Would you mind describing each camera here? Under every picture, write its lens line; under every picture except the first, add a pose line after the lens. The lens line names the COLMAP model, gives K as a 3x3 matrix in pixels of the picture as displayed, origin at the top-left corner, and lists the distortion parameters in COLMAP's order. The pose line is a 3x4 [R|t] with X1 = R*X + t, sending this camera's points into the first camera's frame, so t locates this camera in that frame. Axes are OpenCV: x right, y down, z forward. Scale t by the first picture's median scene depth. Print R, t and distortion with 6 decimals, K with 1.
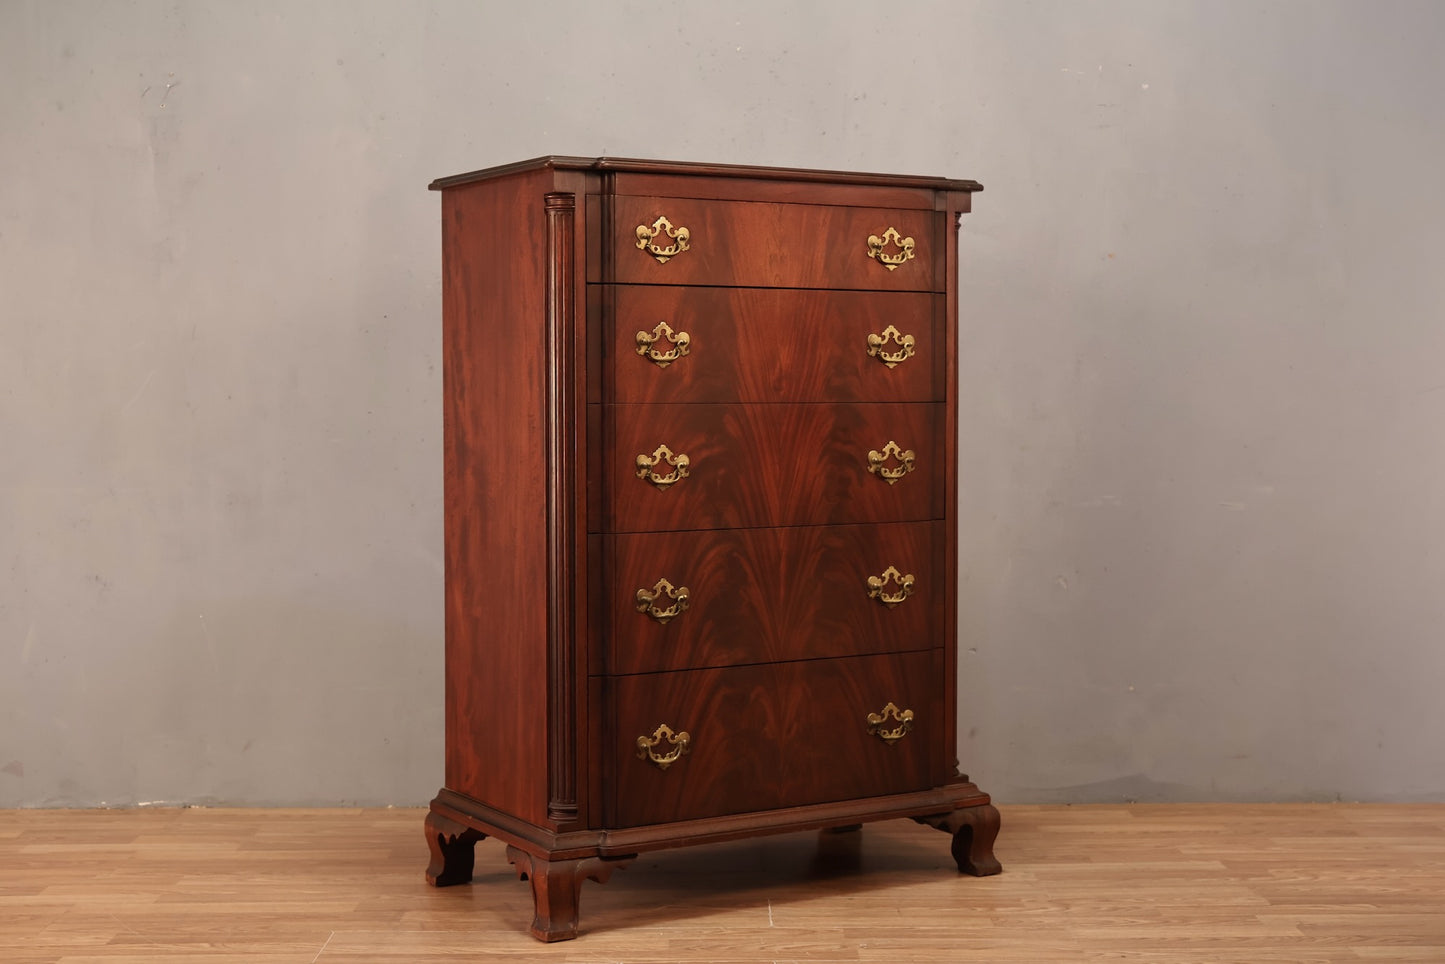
lens RADIAL K [[2067.4, 0, 722.5], [0, 2067.4, 482.0], [0, 0, 1]] dist [0.009154, 0.006607]
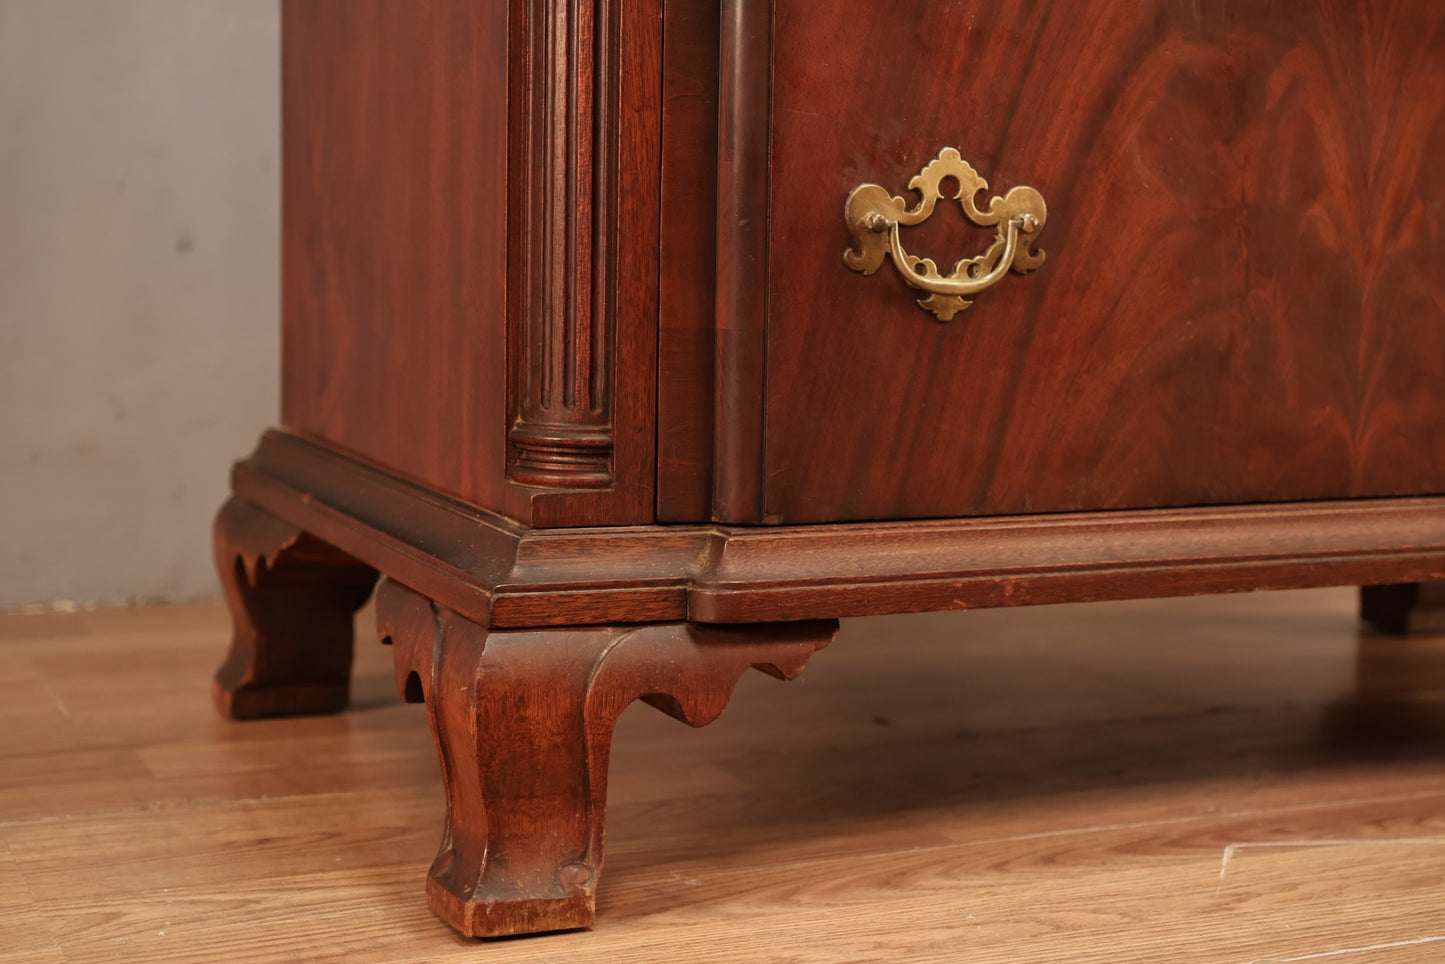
lens RADIAL K [[2397.1, 0, 722.5], [0, 2397.1, 482.0], [0, 0, 1]] dist [0.014886, 0.076470]
pose [[0.992290, 0.032492, -0.119599, -0.019284], [-0.023251, 0.996693, 0.077864, 0.136978], [0.121734, -0.074483, 0.989764, 0.688490]]
